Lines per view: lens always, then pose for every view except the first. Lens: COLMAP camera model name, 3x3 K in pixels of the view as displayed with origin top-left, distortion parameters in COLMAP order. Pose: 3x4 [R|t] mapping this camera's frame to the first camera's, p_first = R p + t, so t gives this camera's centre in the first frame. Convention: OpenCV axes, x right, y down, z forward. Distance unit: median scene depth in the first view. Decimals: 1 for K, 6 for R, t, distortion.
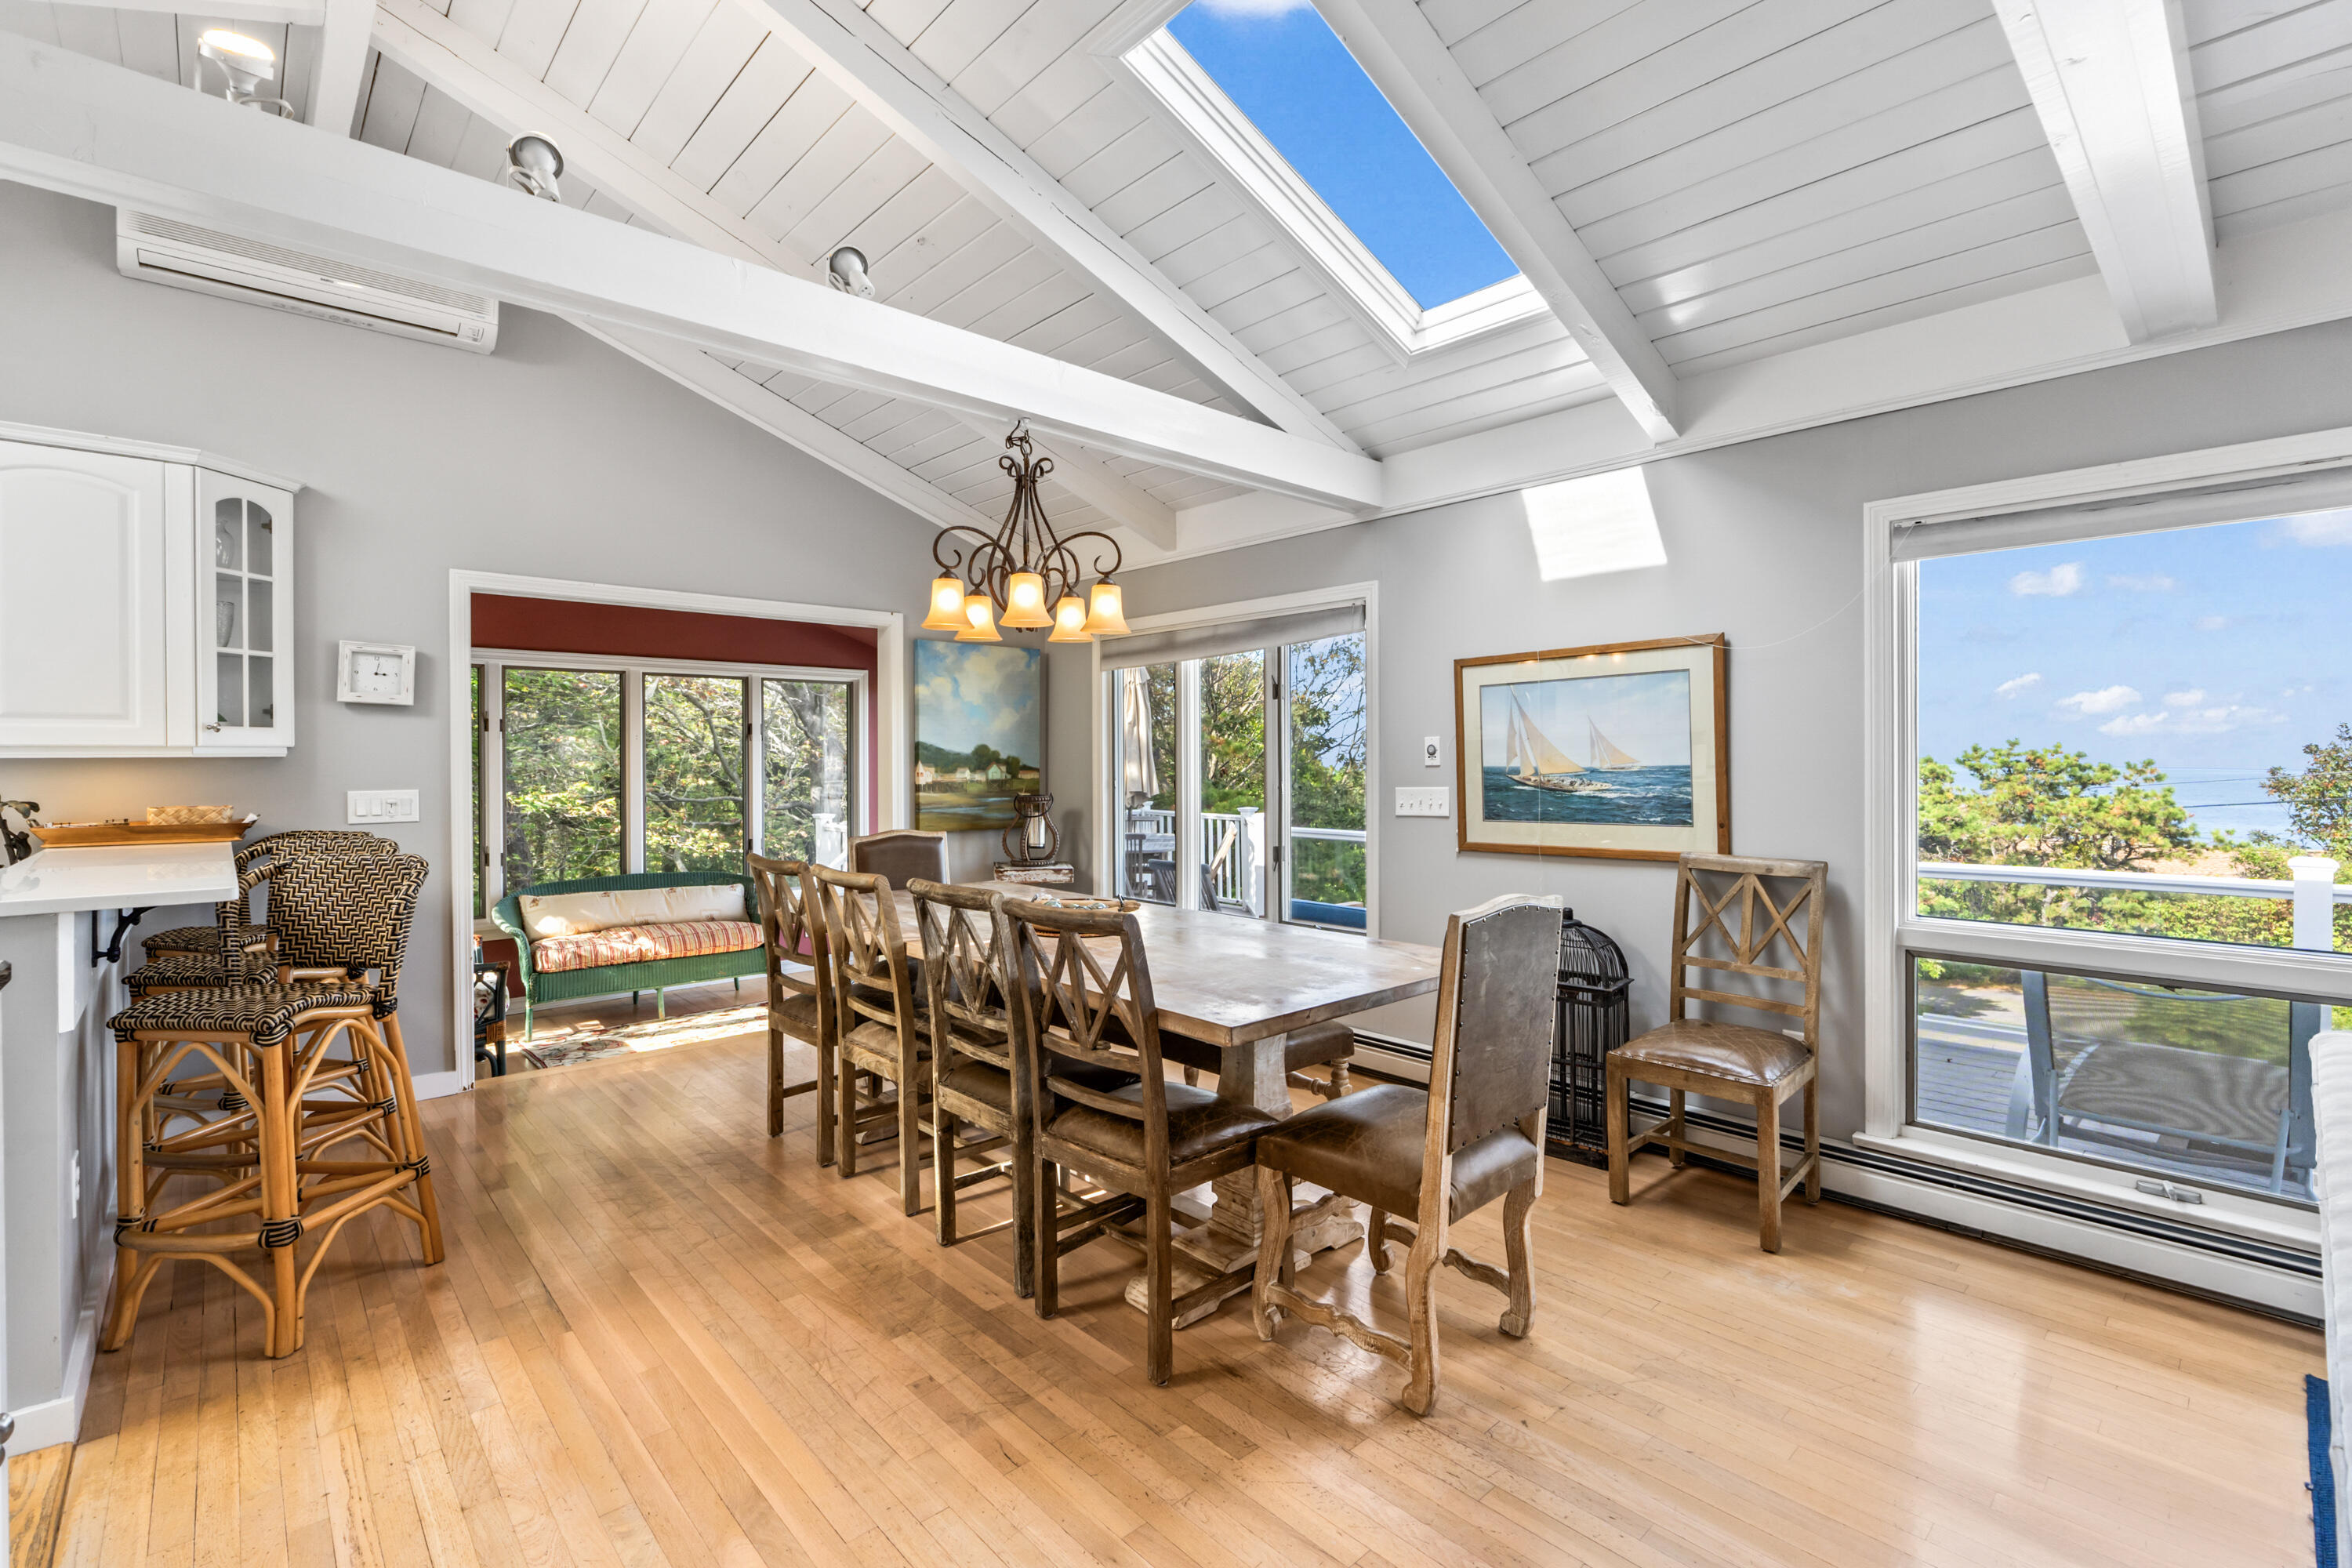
lens RADIAL K [[1041.9, 0, 1174.1], [0, 1041.9, 769.5], [0, 0, 1]] dist [-0.001879, -0.000241]
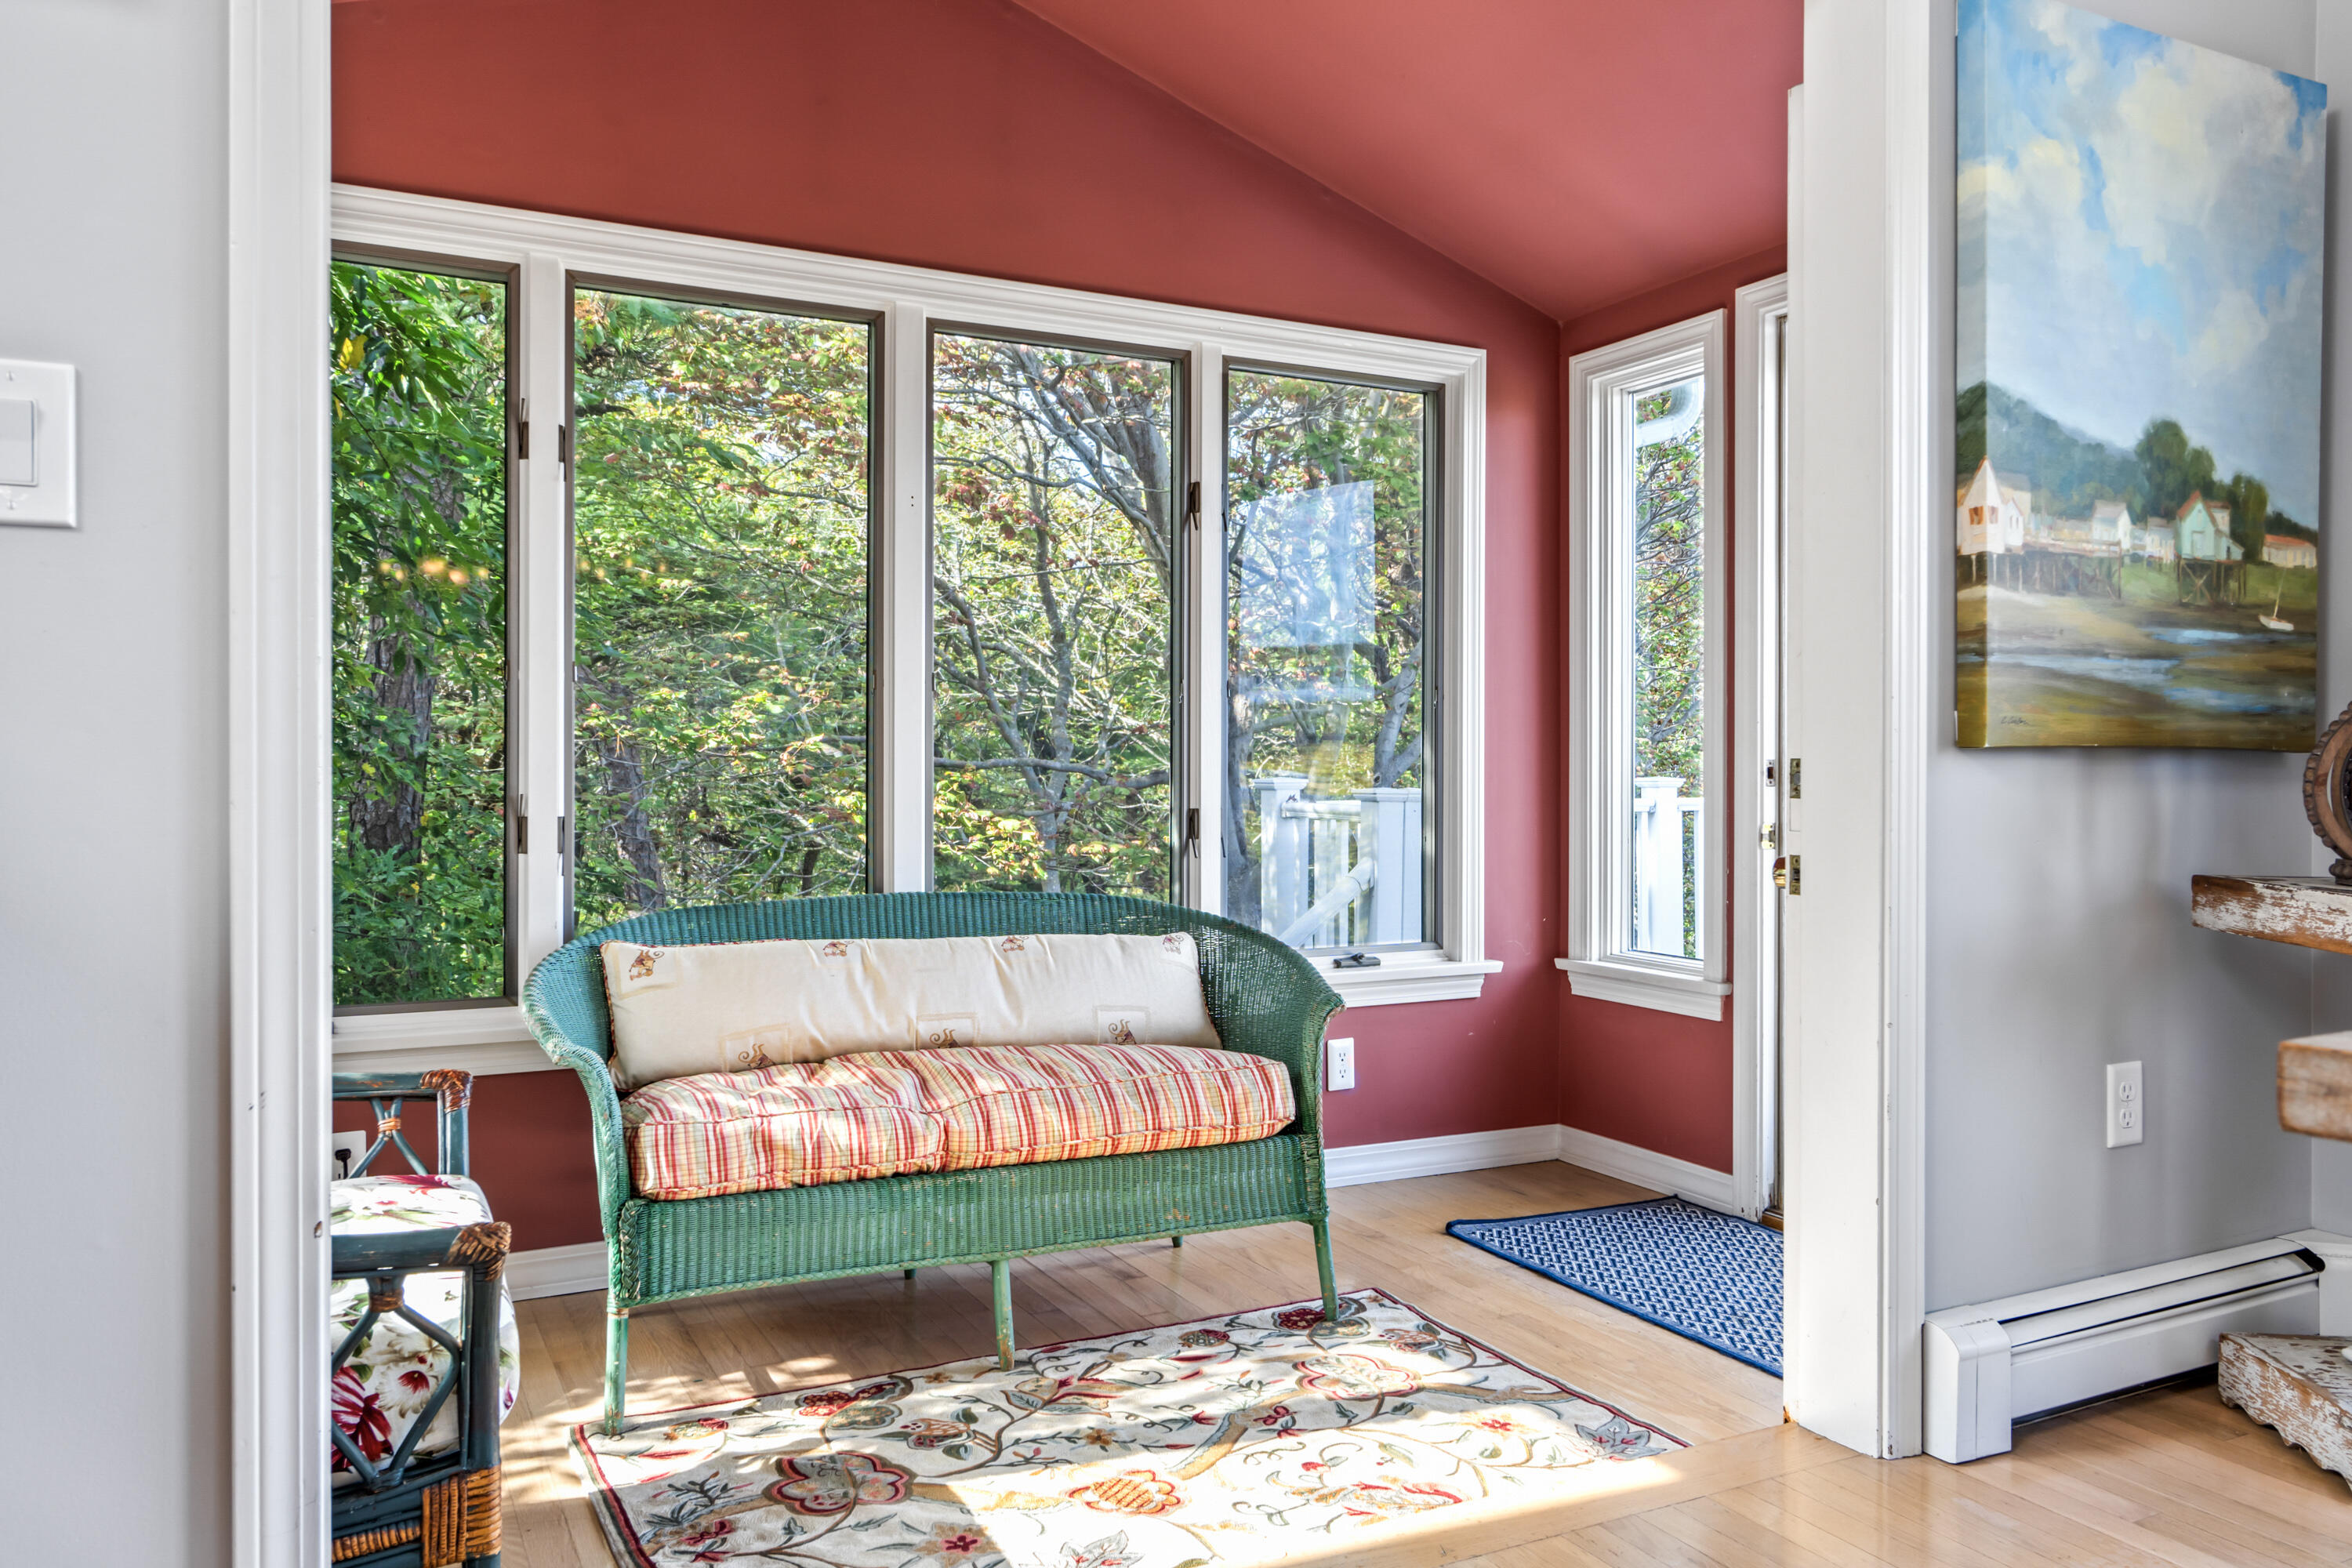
lens RADIAL K [[1709.0, 0, 1176.8], [0, 1709.0, 778.5], [0, 0, 1]] dist [-0.012039, -0.000369]
pose [[0.964698, 0.007896, -0.263239, -0.306261], [-0.007959, 0.999968, 0.000827, 0.066363], [0.263238, 0.001298, 0.964730, 0.518307]]
